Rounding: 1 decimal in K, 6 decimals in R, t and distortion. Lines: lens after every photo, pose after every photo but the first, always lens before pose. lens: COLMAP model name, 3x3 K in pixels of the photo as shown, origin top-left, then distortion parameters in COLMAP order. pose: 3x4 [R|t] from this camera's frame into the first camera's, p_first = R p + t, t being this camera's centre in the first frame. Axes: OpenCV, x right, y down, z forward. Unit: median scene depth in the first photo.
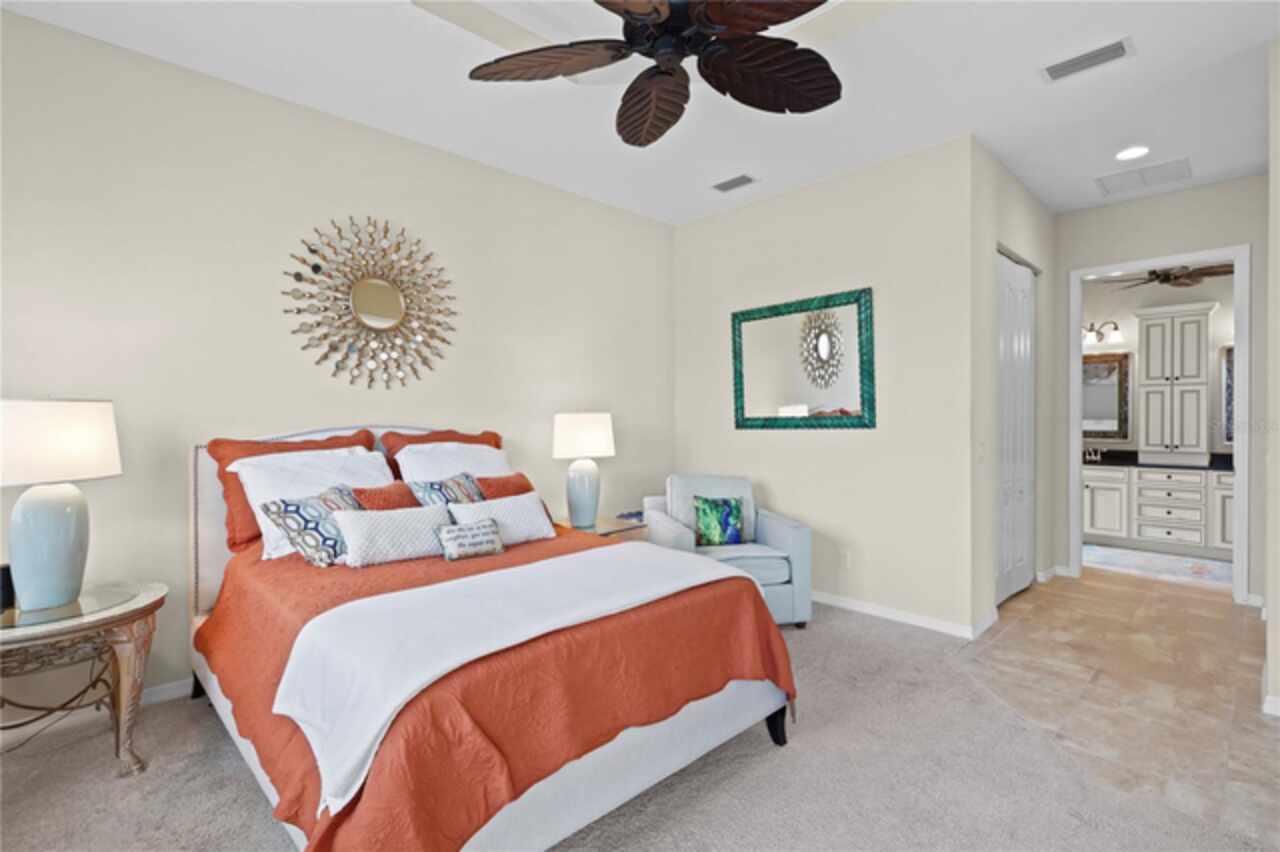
lens RADIAL K [[593.3, 0, 644.0], [0, 593.3, 419.7], [0, 0, 1]] dist [0.009335, -0.001881]
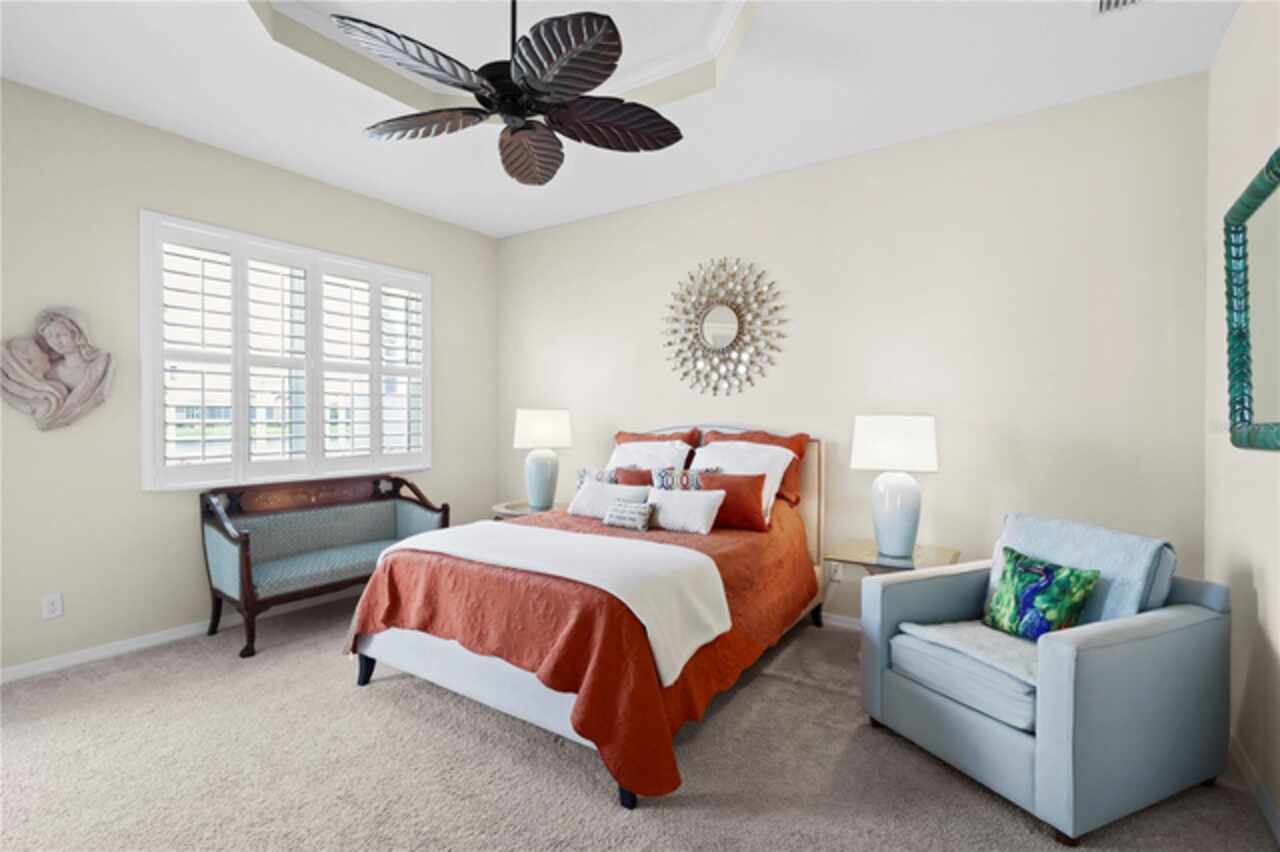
lens RADIAL K [[593.3, 0, 639.9], [0, 593.3, 422.7], [0, 0, 1]] dist [0.009335, -0.001881]
pose [[0.219877, 0.007683, -0.975497, 0.687958], [-0.015310, 0.999873, 0.004424, 0.000724], [0.975407, 0.013963, 0.219967, 0.546866]]
